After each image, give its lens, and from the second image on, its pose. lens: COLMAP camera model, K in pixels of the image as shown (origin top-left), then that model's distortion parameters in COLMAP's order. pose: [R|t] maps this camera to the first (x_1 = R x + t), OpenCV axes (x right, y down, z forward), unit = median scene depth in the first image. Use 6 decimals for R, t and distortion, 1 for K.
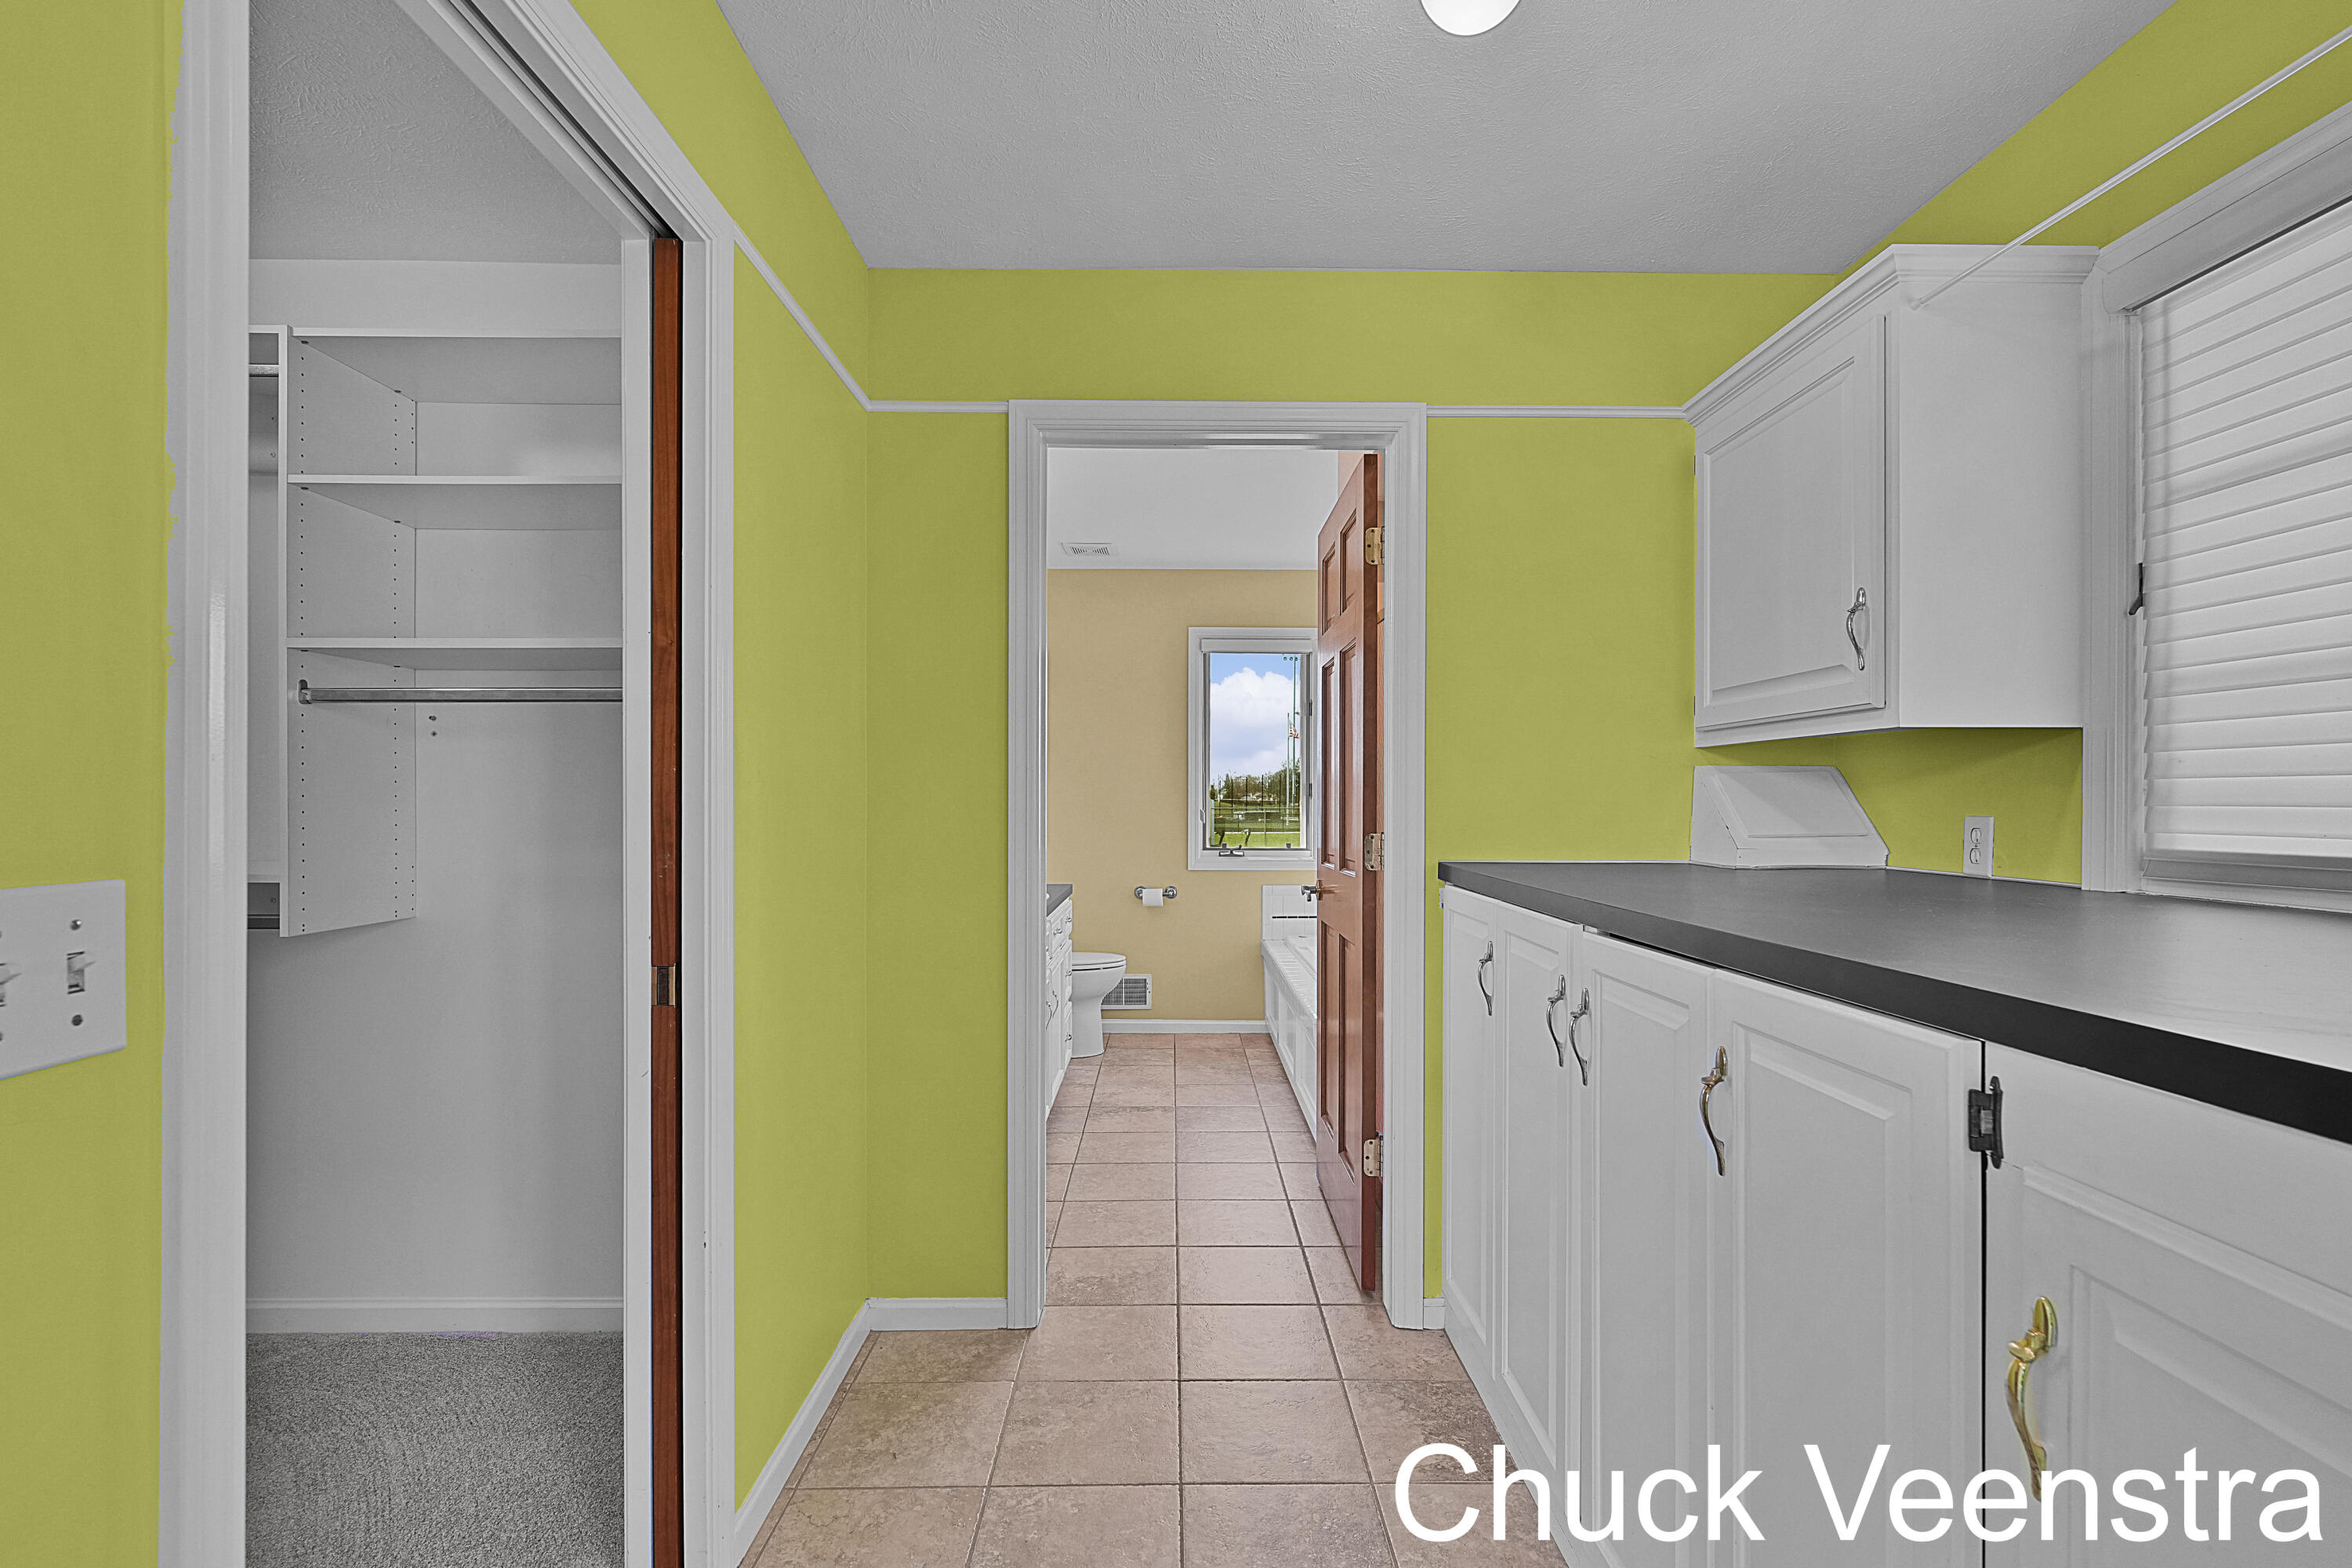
lens RADIAL K [[1088.6, 0, 1168.0], [0, 1088.6, 796.4], [0, 0, 1]] dist [0.000375, 0.001326]
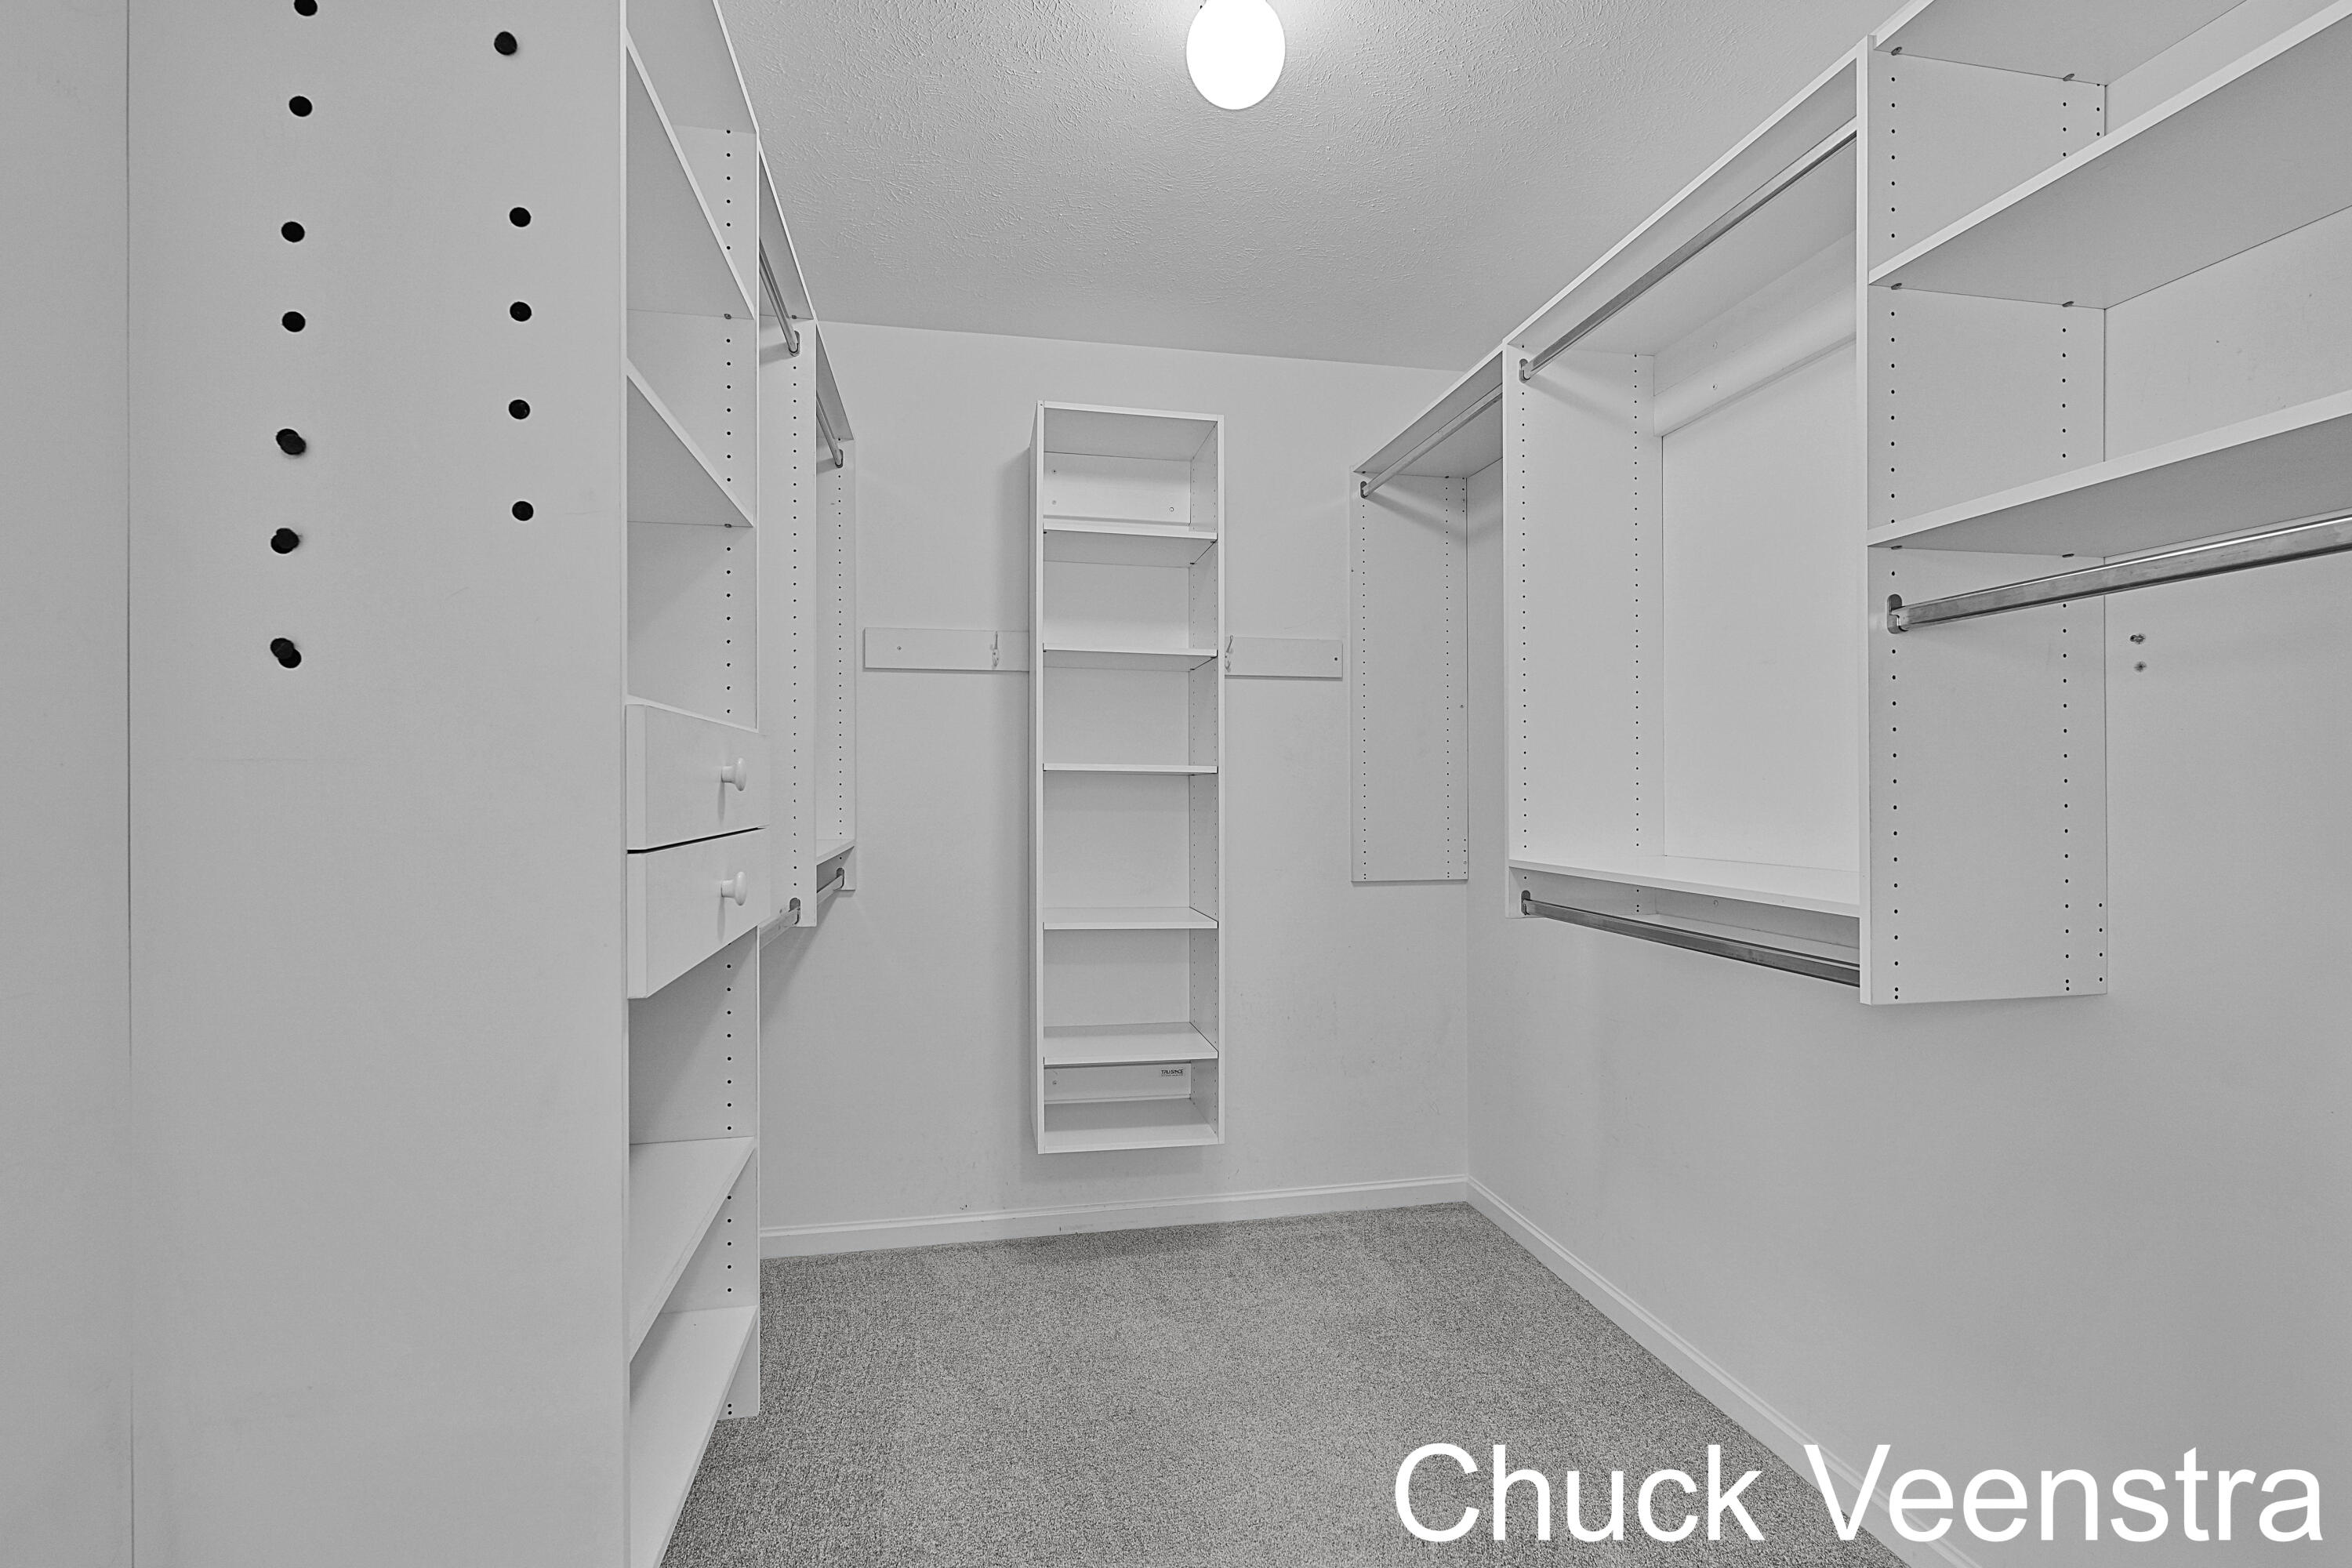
lens RADIAL K [[1088.6, 0, 1181.3], [0, 1088.6, 788.6], [0, 0, 1]] dist [0.000375, 0.001326]
pose [[0.199831, 0.000477, -0.979830, -0.079695], [0.006513, 0.999977, 0.001815, 0.000047], [0.979809, -0.006745, 0.199823, 0.143089]]
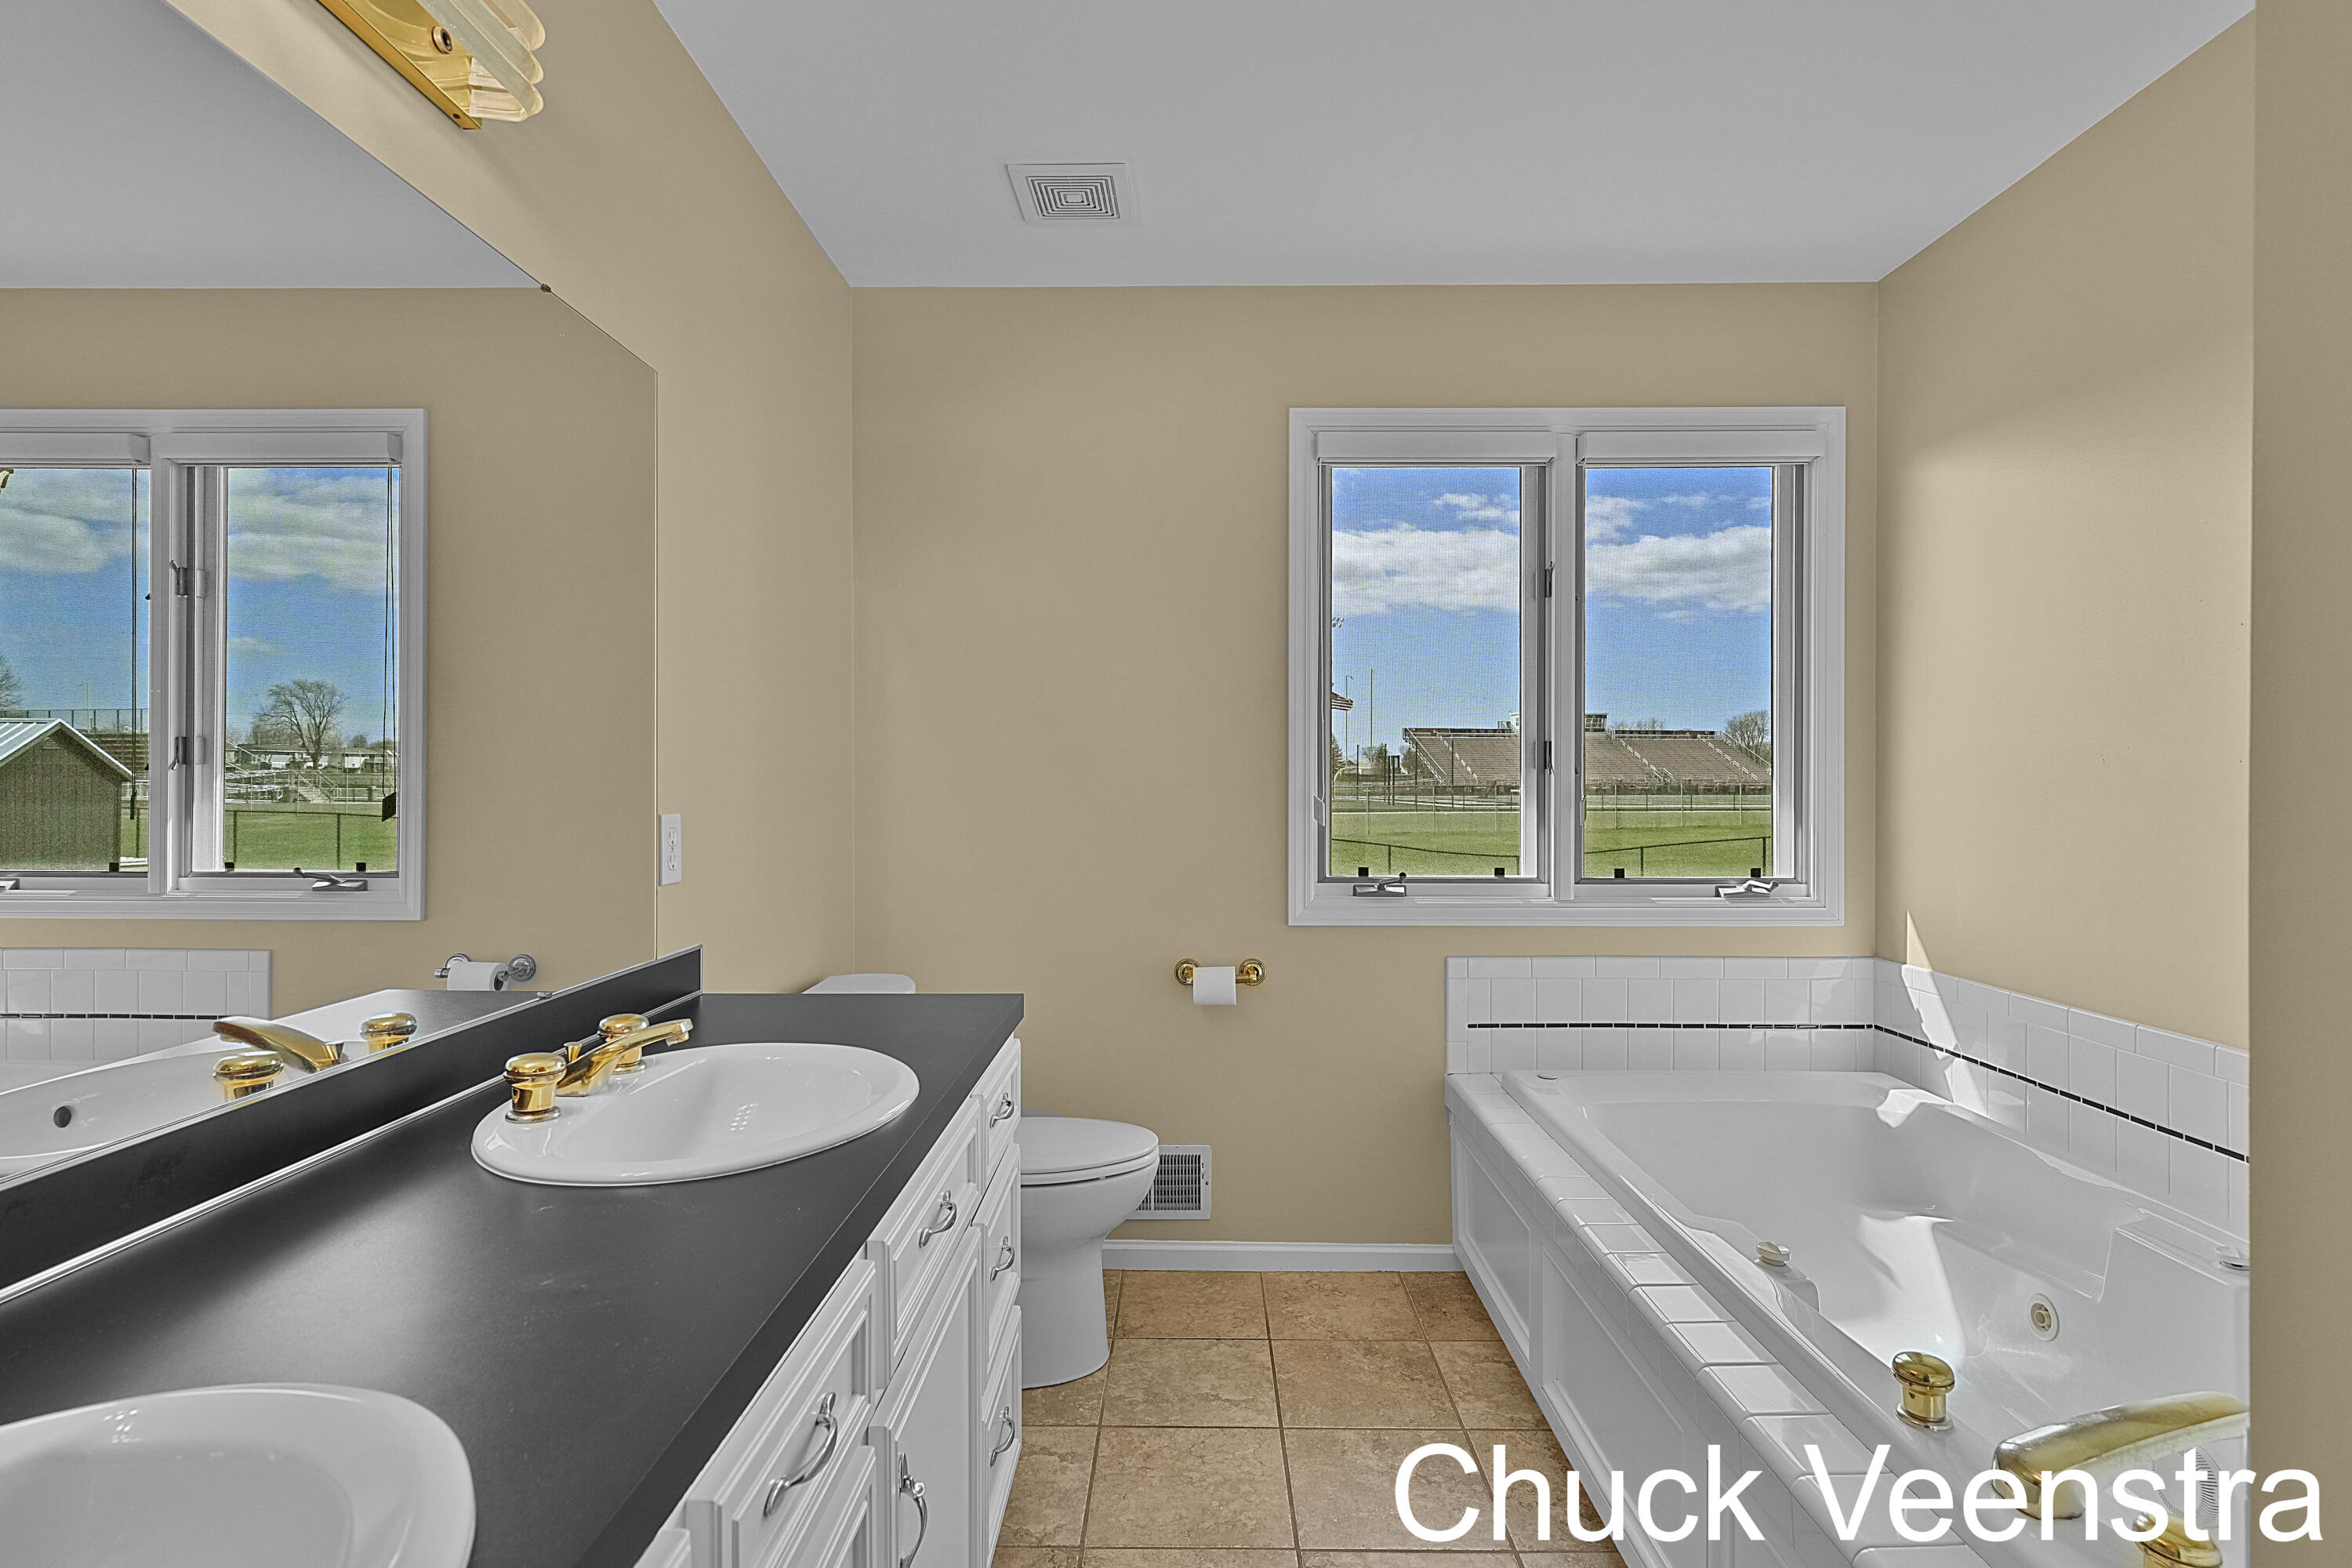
lens RADIAL K [[1193.5, 0, 1170.1], [0, 1193.5, 779.0], [0, 0, 1]] dist [0.005746, -0.001230]
pose [[0.999771, -0.003291, -0.021124, -0.039483], [0.003393, 0.999983, 0.004800, 0.003098], [0.021108, -0.004870, 0.999765, 0.874944]]
